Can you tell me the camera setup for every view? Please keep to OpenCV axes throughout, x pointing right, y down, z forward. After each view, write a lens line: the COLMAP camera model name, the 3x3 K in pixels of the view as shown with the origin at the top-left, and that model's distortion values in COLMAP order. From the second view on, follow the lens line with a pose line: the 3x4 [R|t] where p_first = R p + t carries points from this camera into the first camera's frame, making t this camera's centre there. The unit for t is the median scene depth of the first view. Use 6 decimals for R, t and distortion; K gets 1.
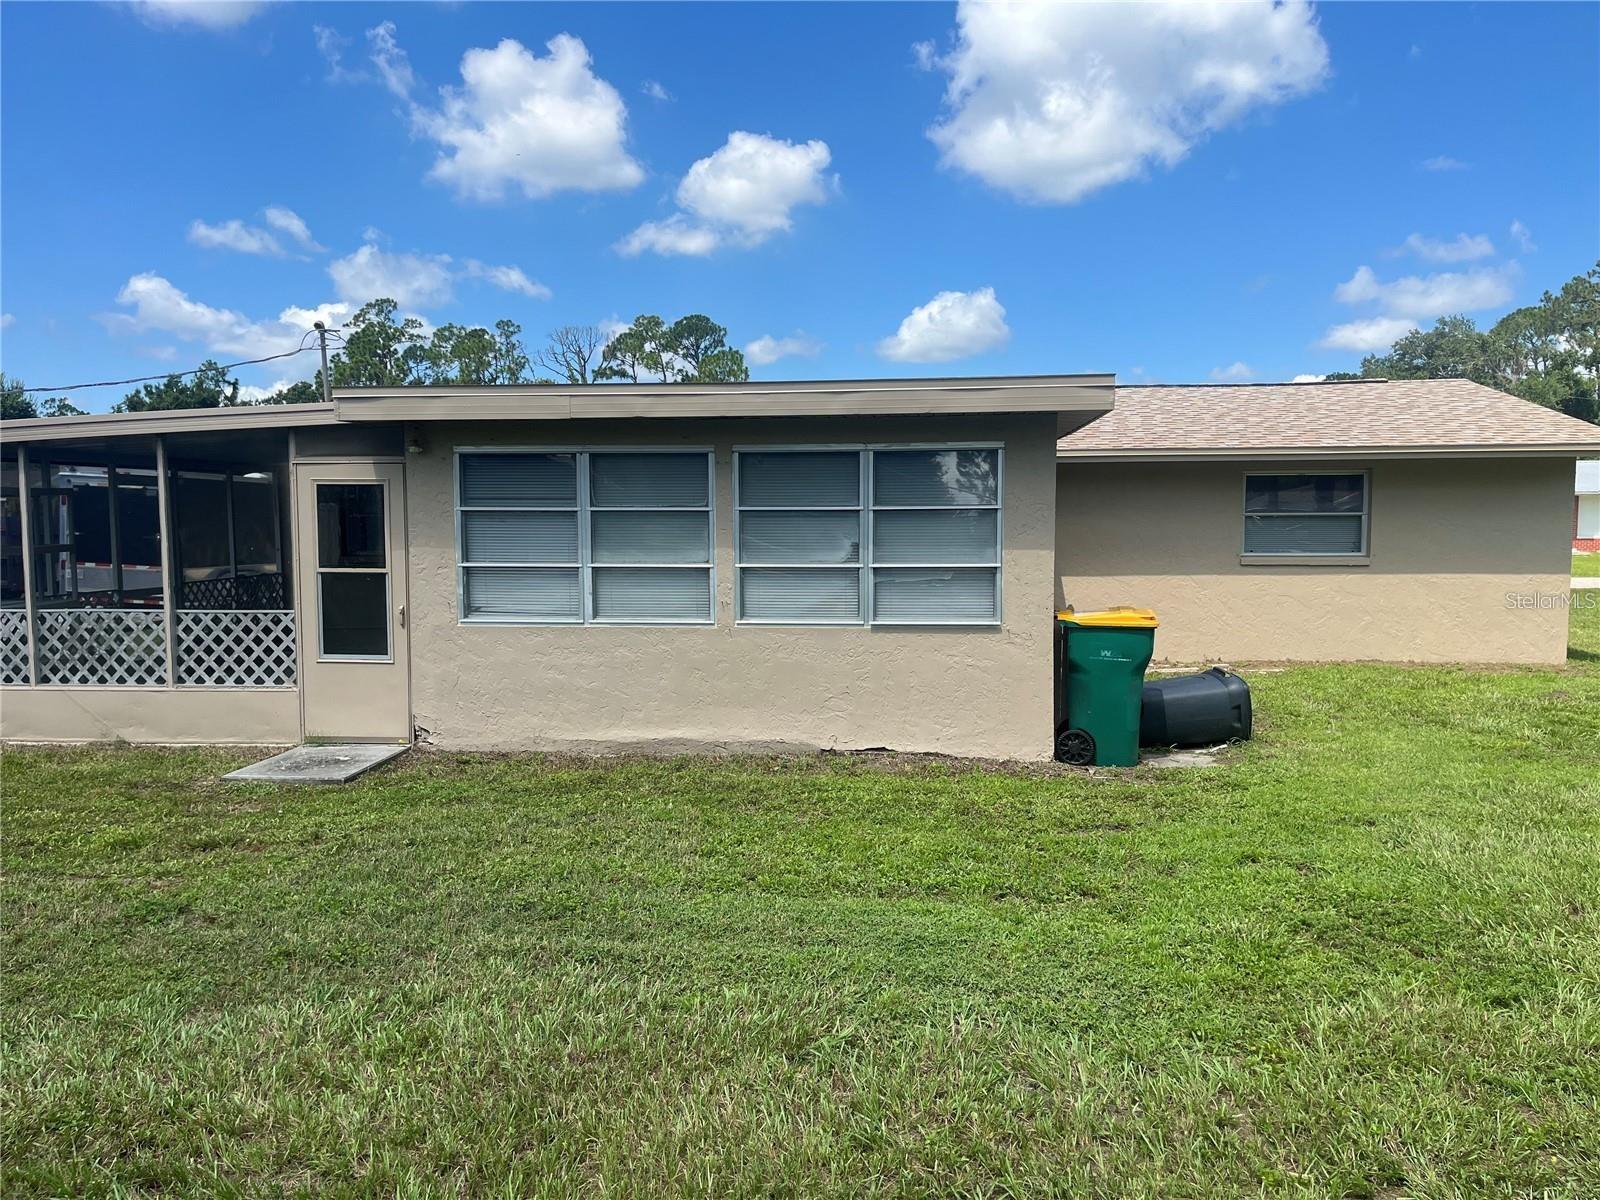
lens RADIAL K [[1195.1, 0, 799.9], [0, 1195.1, 607.9], [0, 0, 1]] dist [0.052168, -0.002096]
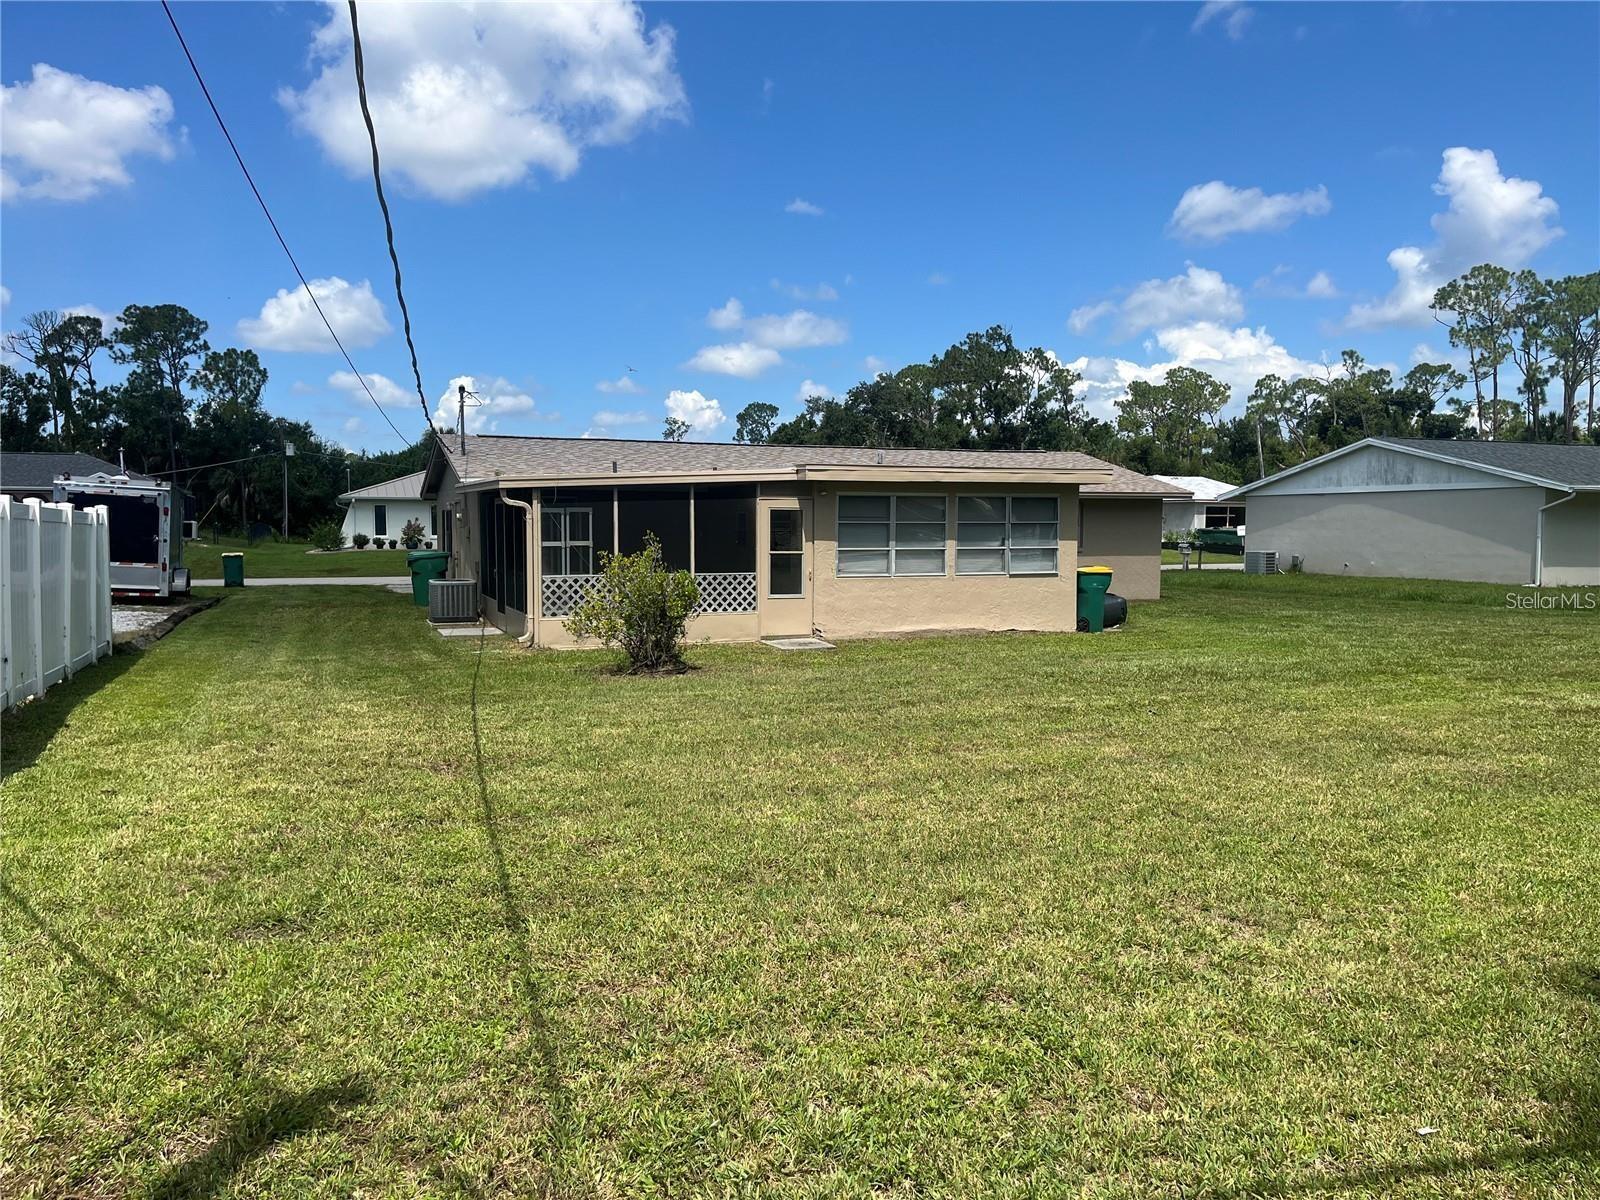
lens RADIAL K [[1195.1, 0, 800.5], [0, 1195.1, 596.0], [0, 0, 1]] dist [0.052168, -0.002096]
pose [[0.888174, -0.021205, 0.459017, -1.268951], [0.028166, 0.999569, -0.008325, 0.059252], [-0.458643, 0.020323, 0.888388, -0.789495]]
